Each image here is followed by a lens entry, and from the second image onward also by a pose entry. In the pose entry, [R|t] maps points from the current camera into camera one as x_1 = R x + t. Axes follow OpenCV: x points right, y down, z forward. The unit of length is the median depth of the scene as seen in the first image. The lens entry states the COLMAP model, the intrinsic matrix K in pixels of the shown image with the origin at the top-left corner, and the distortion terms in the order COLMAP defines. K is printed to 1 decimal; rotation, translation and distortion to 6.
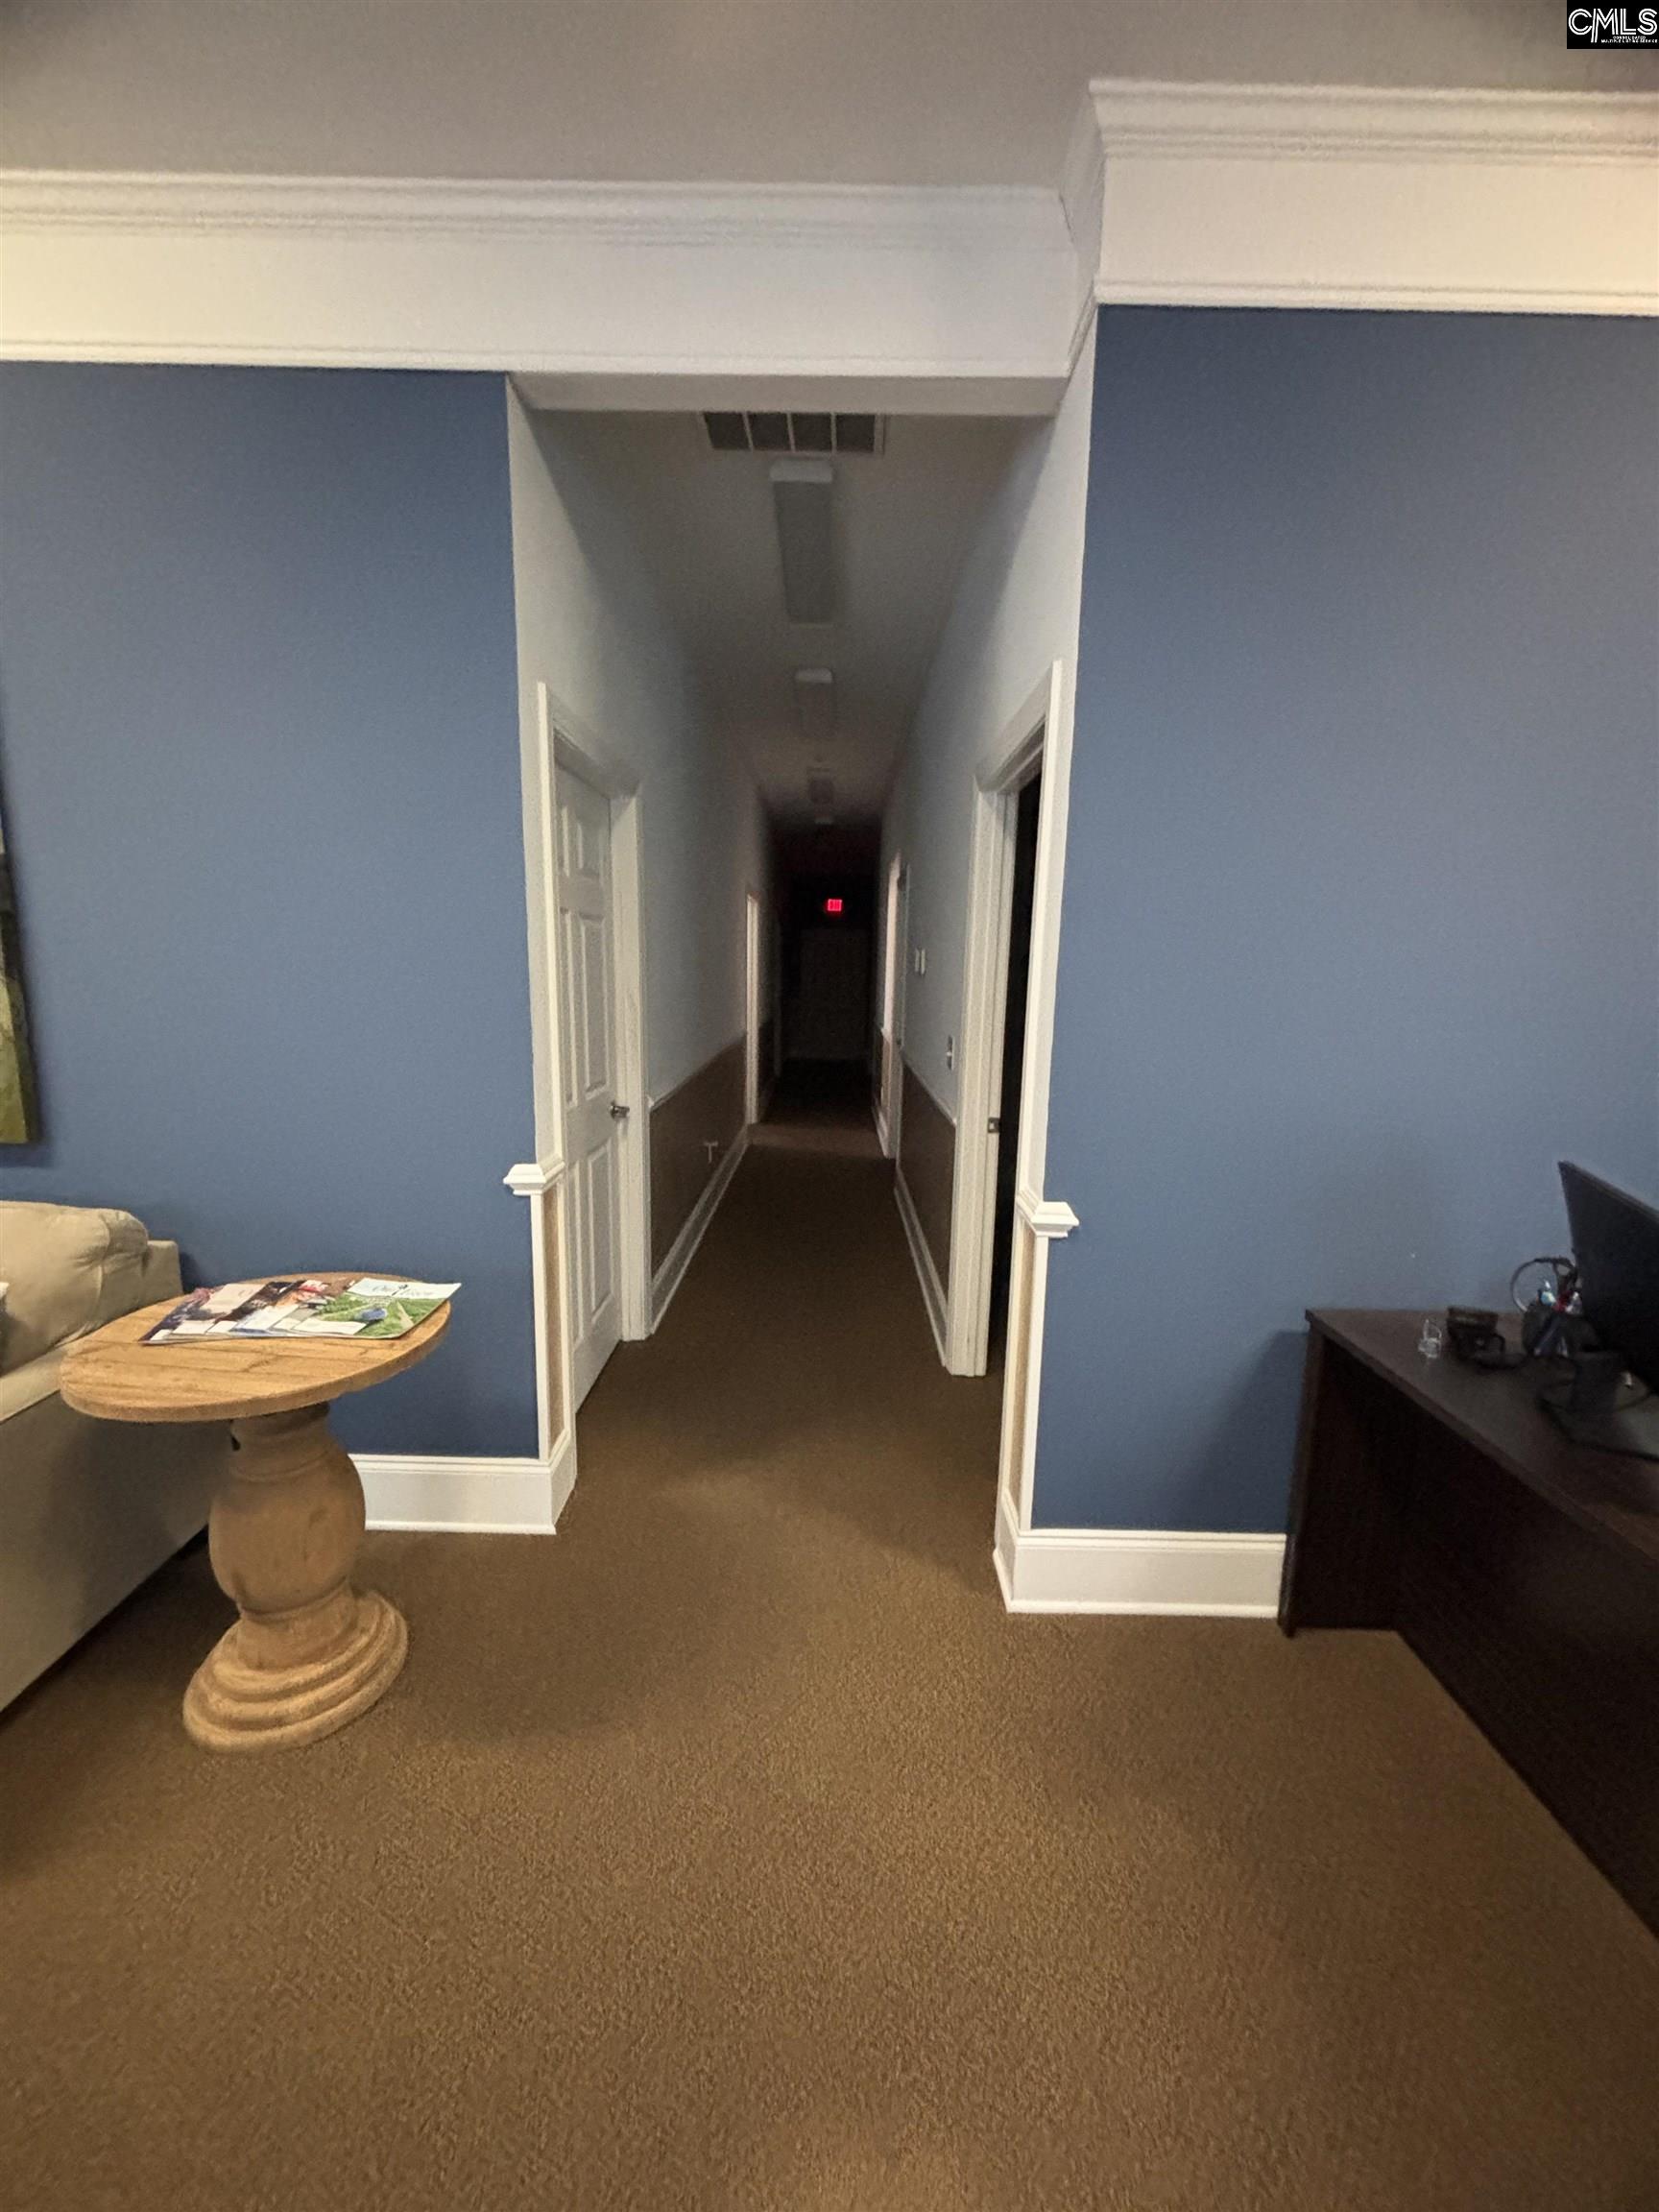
lens RADIAL K [[888.8, 0, 824.9], [0, 888.8, 1103.3], [0, 0, 1]] dist [-0.000905, -0.000067]
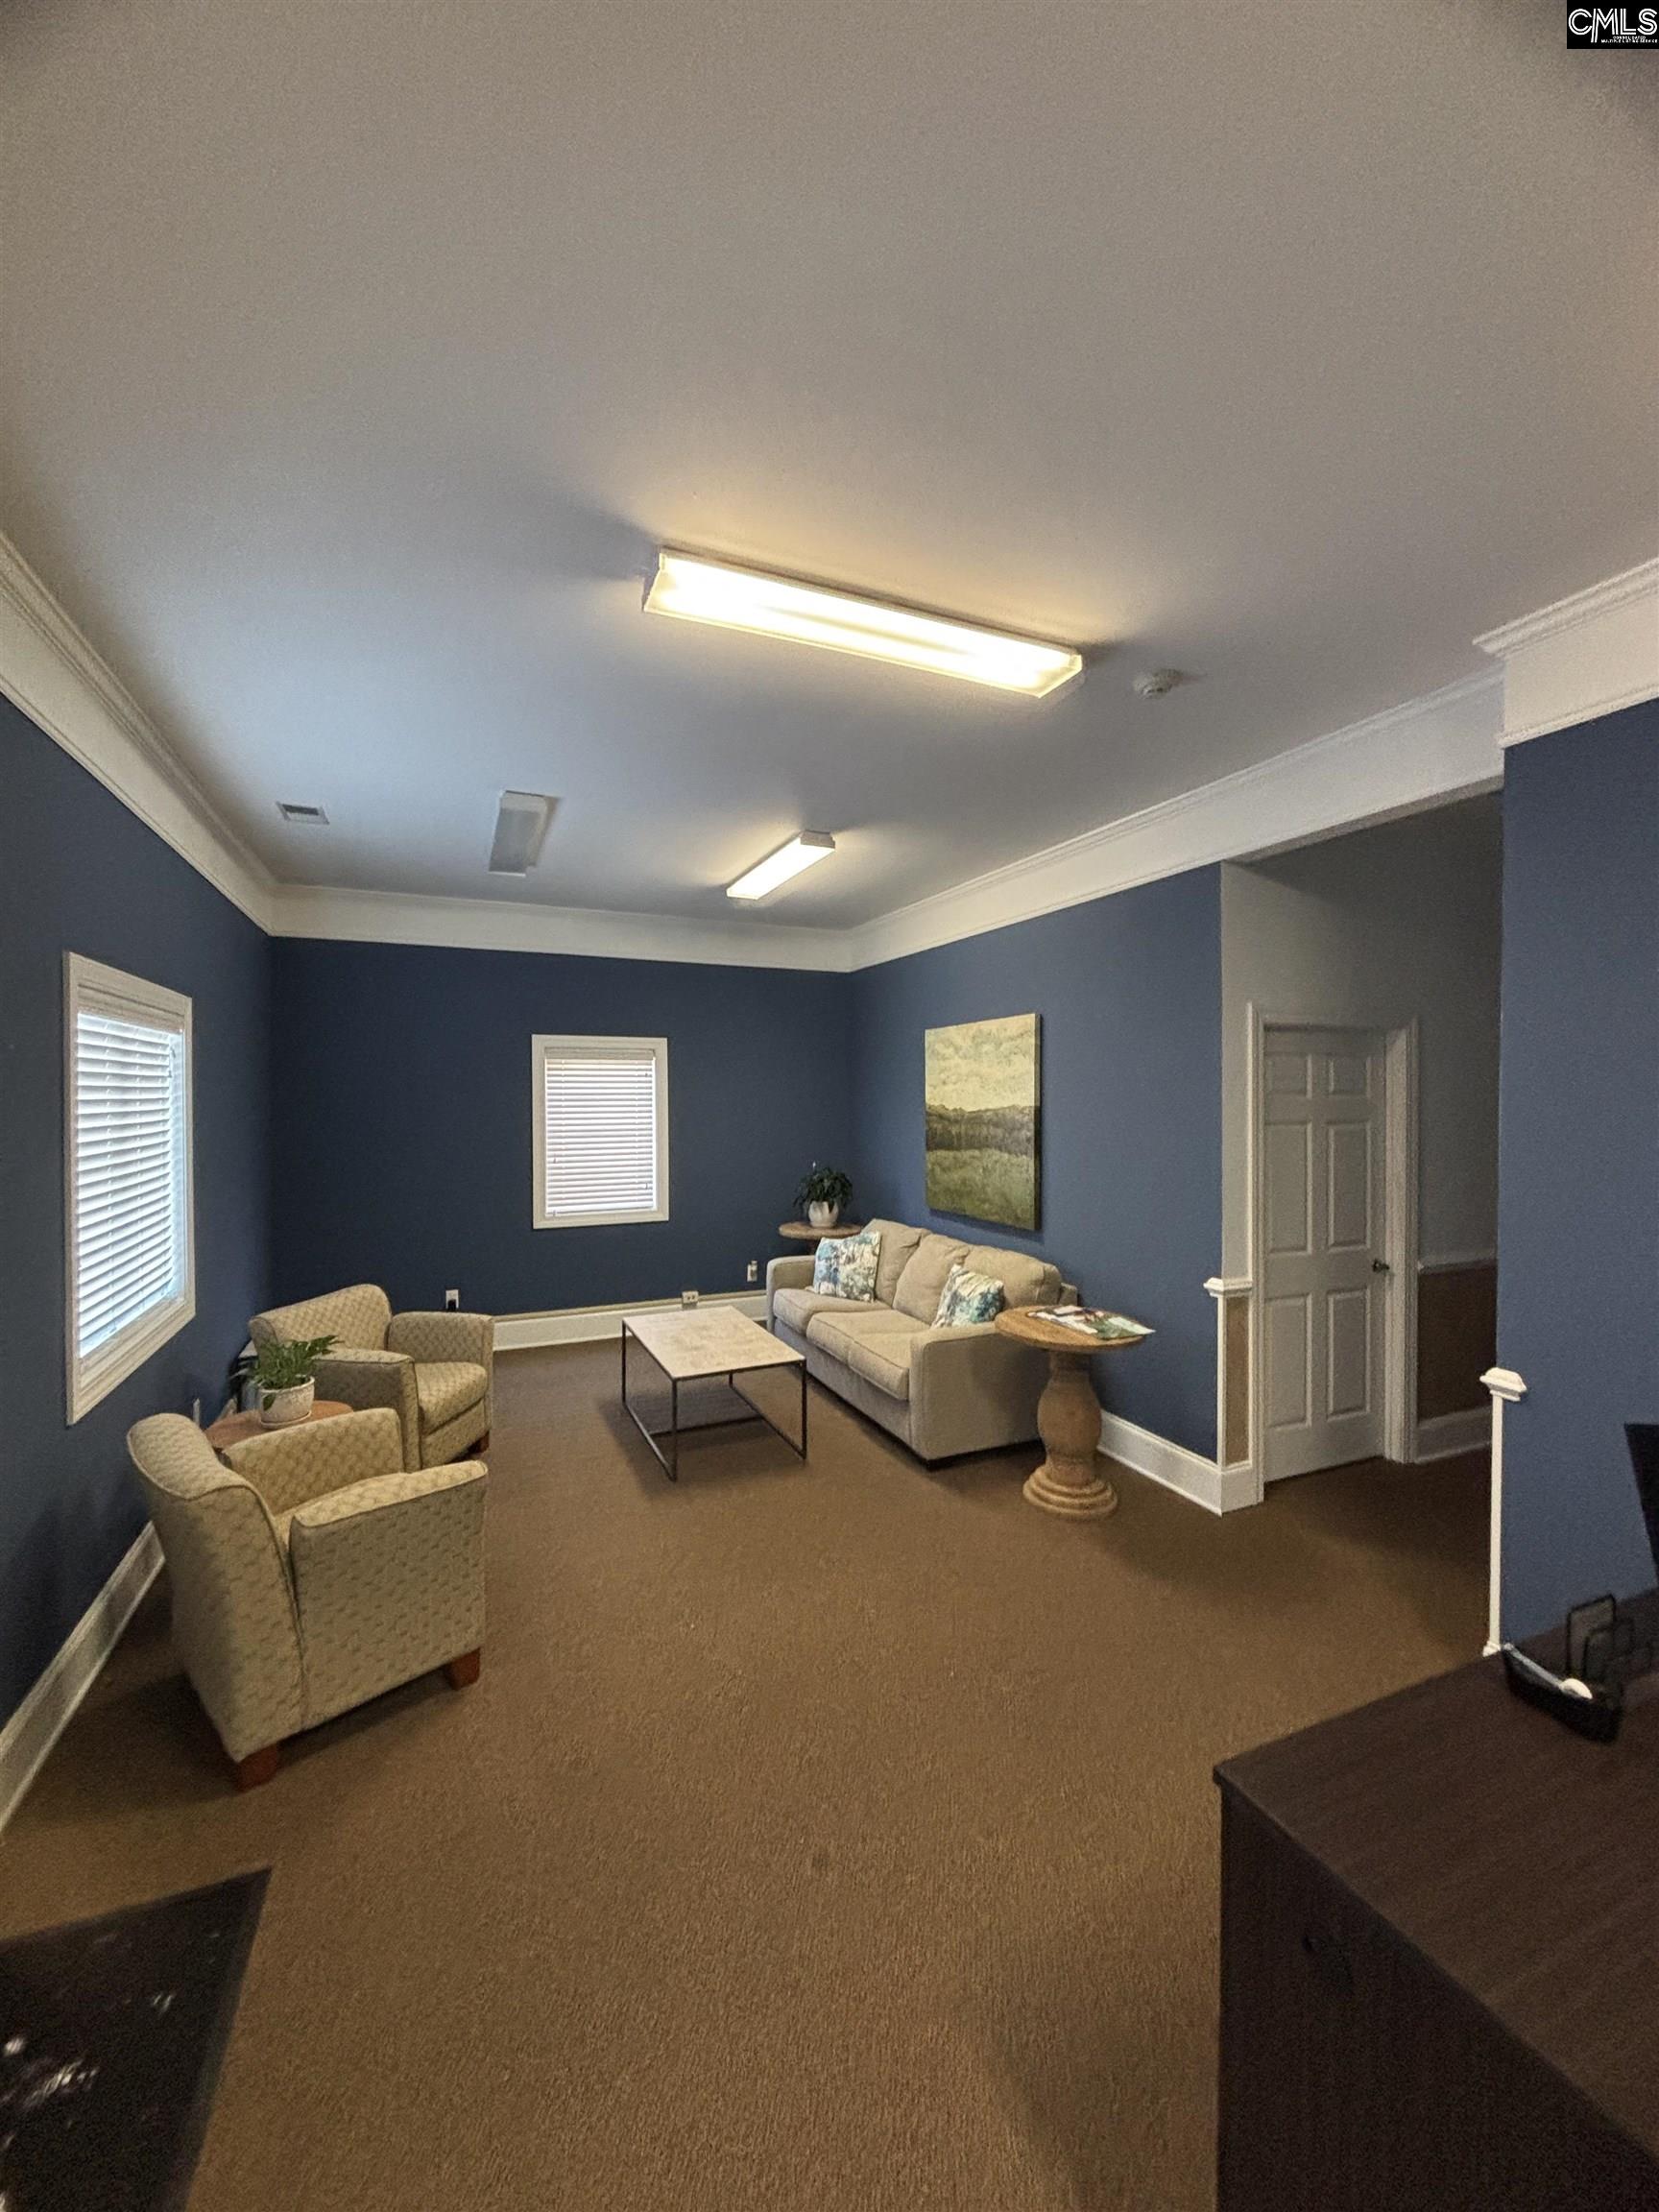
lens RADIAL K [[870.3, 0, 821.2], [0, 870.3, 1091.0], [0, 0, 1]] dist [0.000691, 0.000013]
pose [[0.398597, -0.028621, -0.916679, 0.998833], [-0.130178, 0.987627, -0.087441, -0.046153], [0.907840, 0.154185, 0.389940, -0.440803]]
